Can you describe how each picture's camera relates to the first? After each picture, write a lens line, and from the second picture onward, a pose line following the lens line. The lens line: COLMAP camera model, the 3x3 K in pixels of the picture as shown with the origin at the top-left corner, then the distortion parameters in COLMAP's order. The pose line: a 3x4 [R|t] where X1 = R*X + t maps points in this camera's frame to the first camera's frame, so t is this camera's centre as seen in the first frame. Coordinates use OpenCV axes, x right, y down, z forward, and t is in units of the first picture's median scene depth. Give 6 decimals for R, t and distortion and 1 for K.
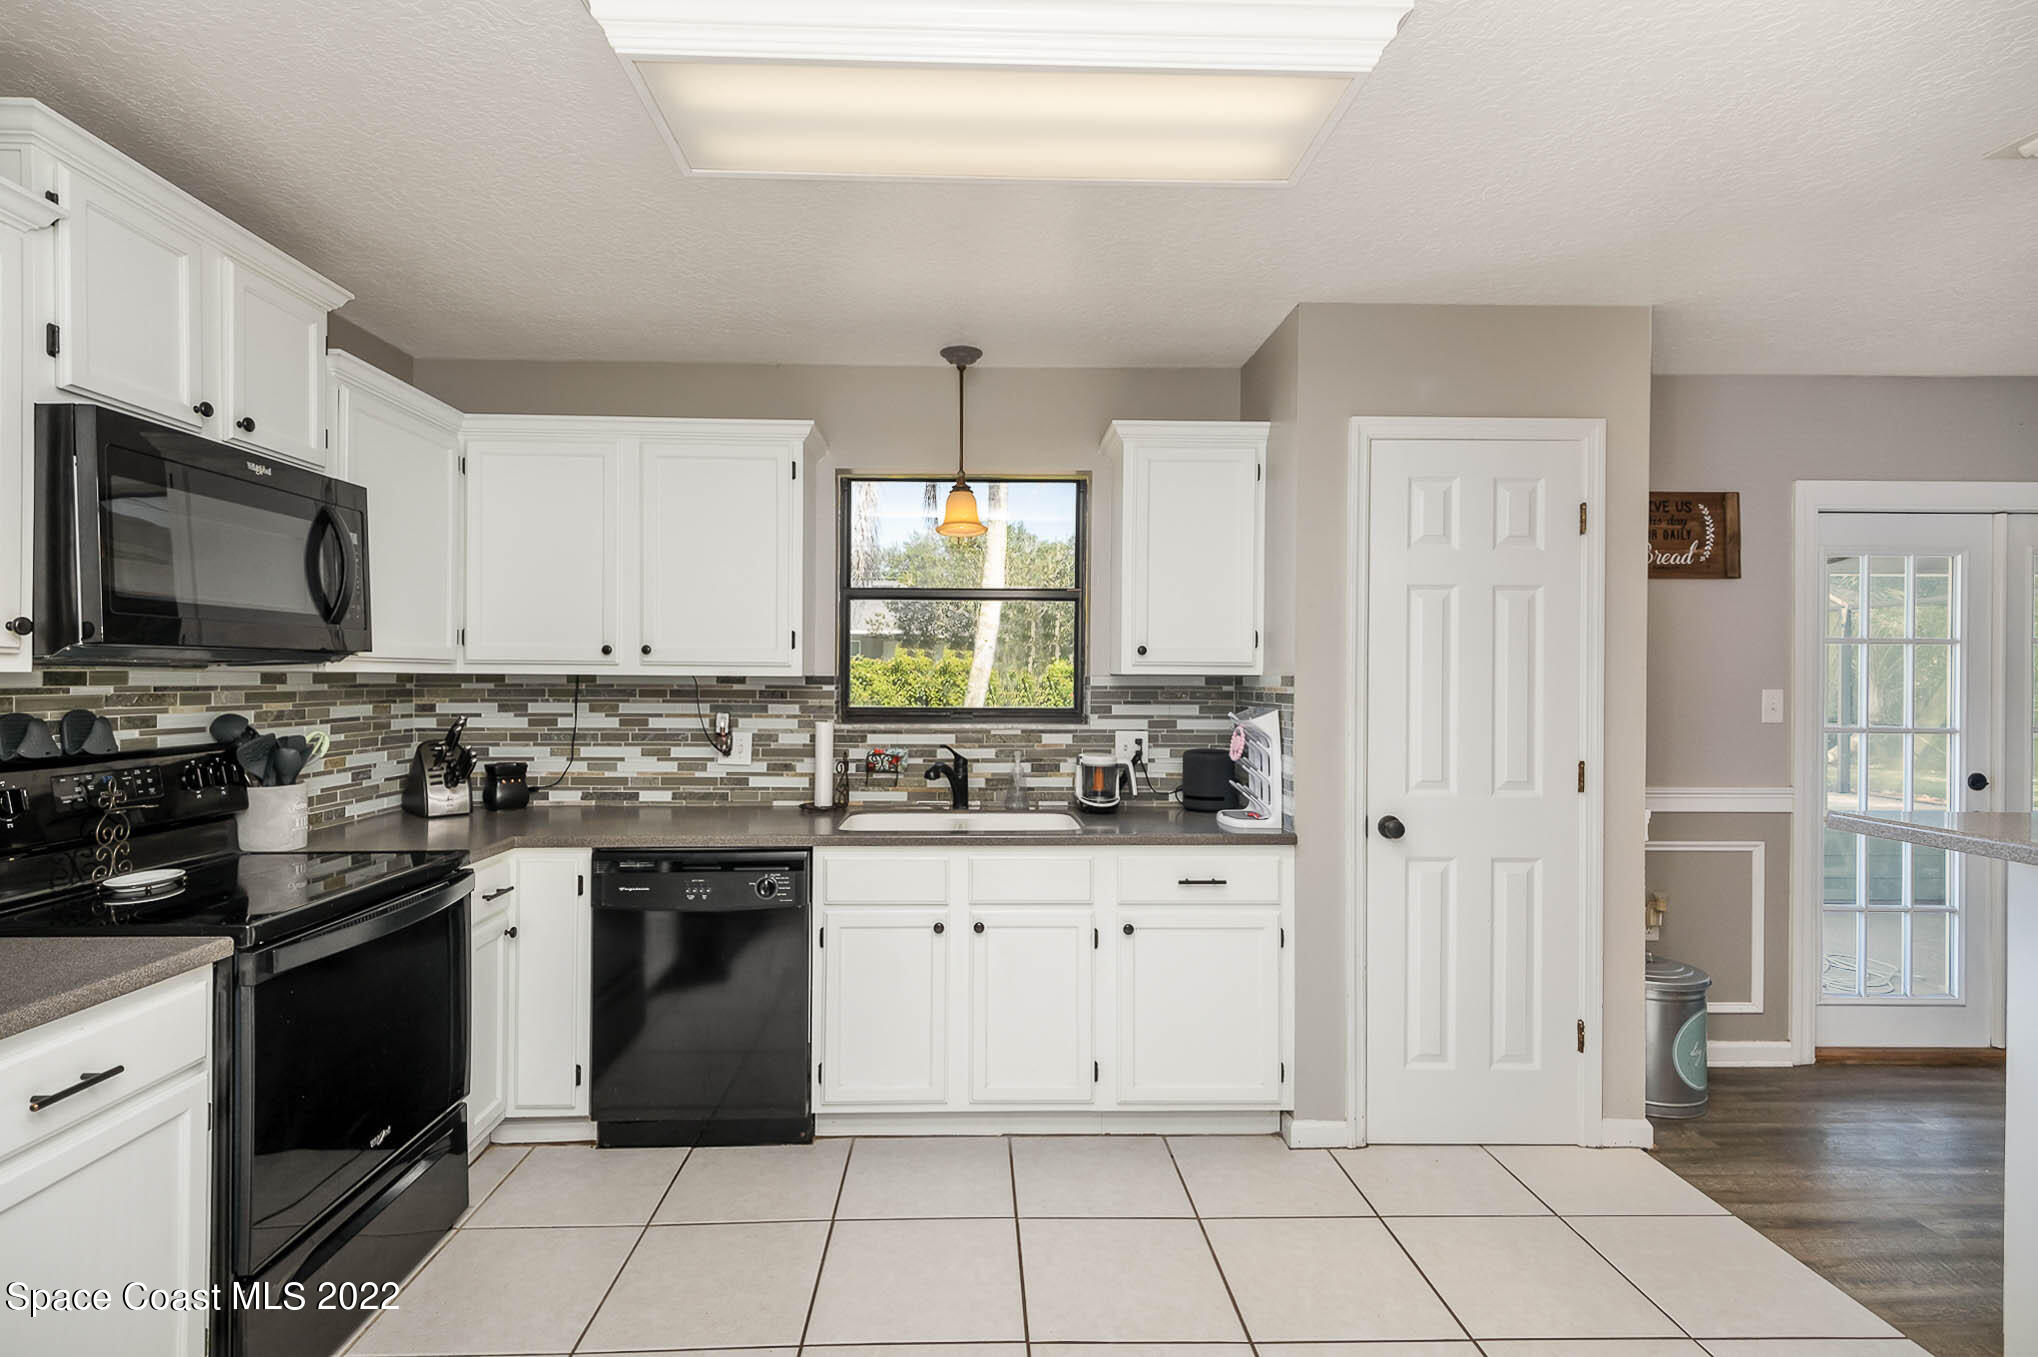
lens RADIAL K [[966.7, 0, 1001.2], [0, 966.7, 681.8], [0, 0, 1]] dist [0.016911, -0.001014]
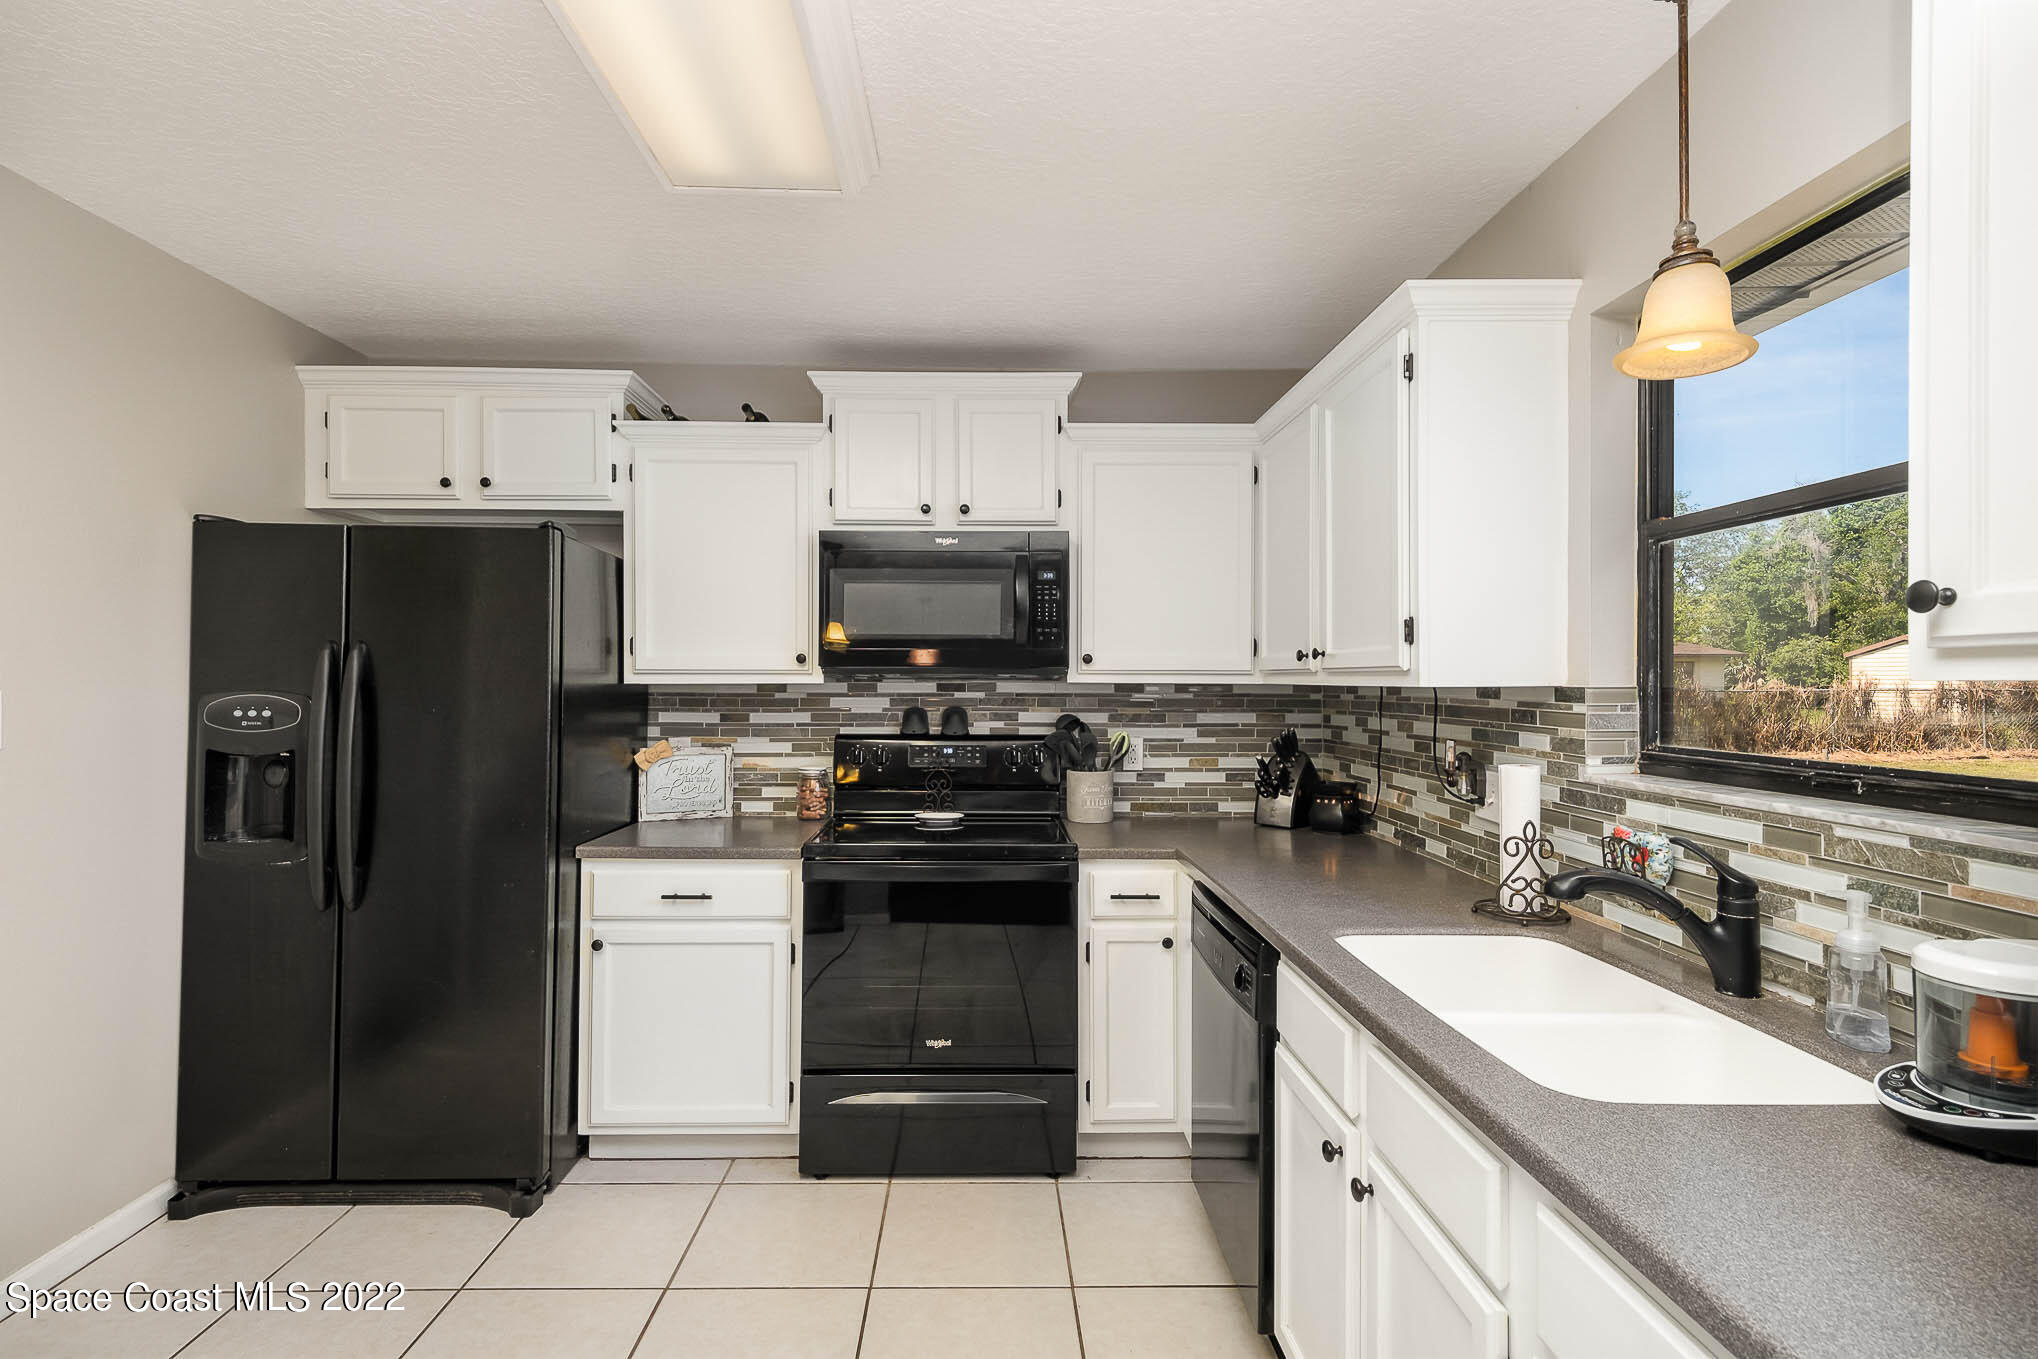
lens RADIAL K [[966.7, 0, 1001.2], [0, 966.7, 682.8], [0, 0, 1]] dist [0.016911, -0.001014]
pose [[-0.011053, -0.003201, -0.999934, 0.399894], [-0.007786, 0.999965, -0.003115, -0.004249], [0.999909, 0.007751, -0.011078, 0.676996]]
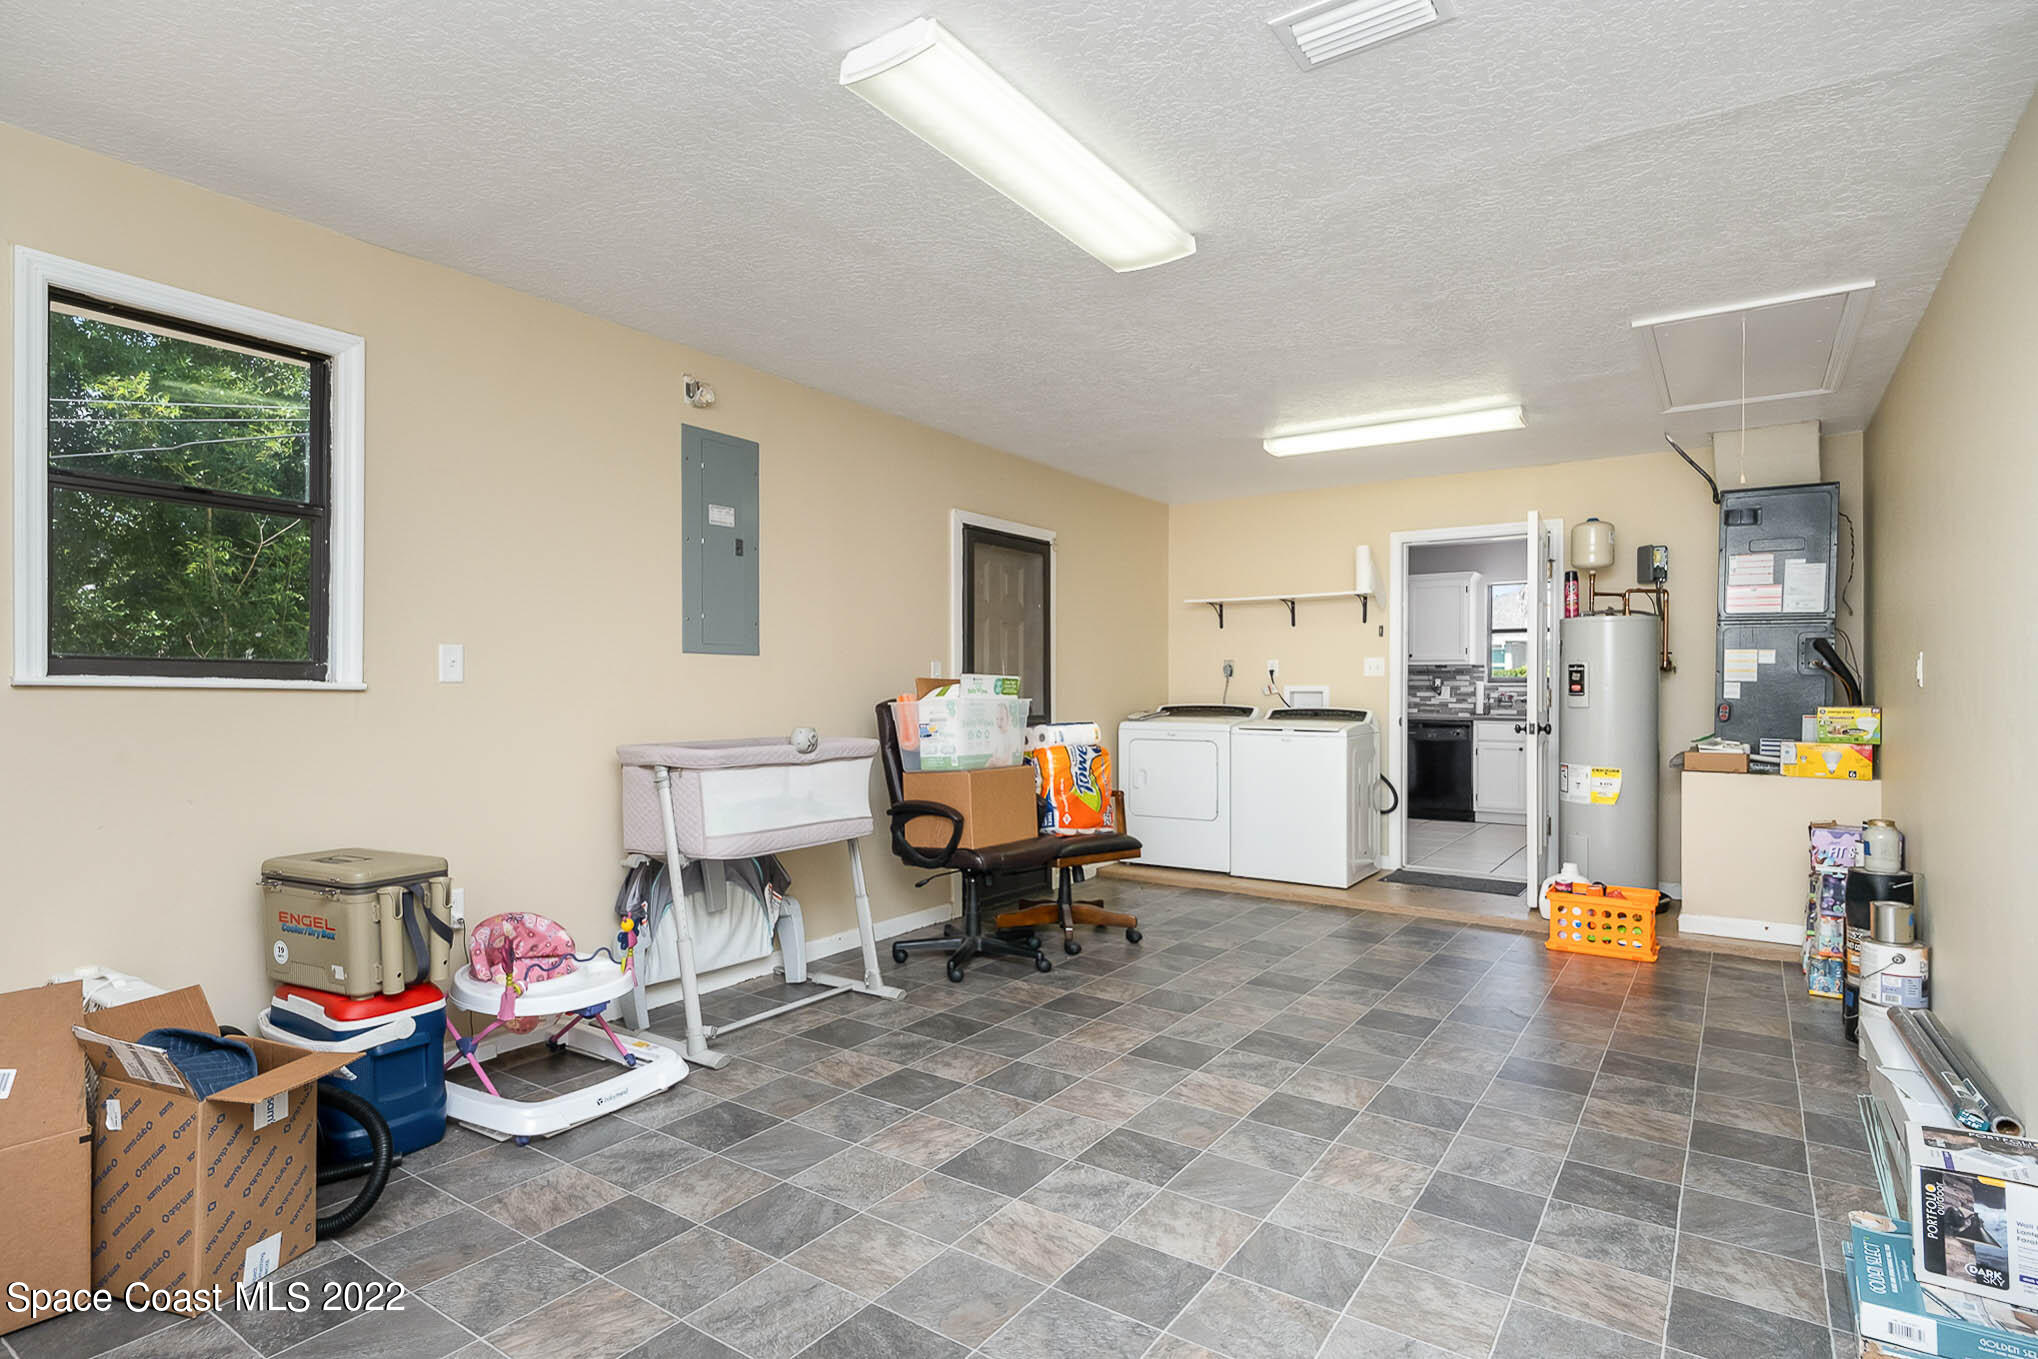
lens RADIAL K [[1057.5, 0, 994.6], [0, 1057.5, 685.9], [0, 0, 1]] dist [0.010430, -0.001566]
pose [[0.799531, -0.007670, -0.600576, 0.480398], [0.003005, 0.999957, -0.008770, 0.072954], [0.600617, 0.005208, 0.799520, -2.034665]]
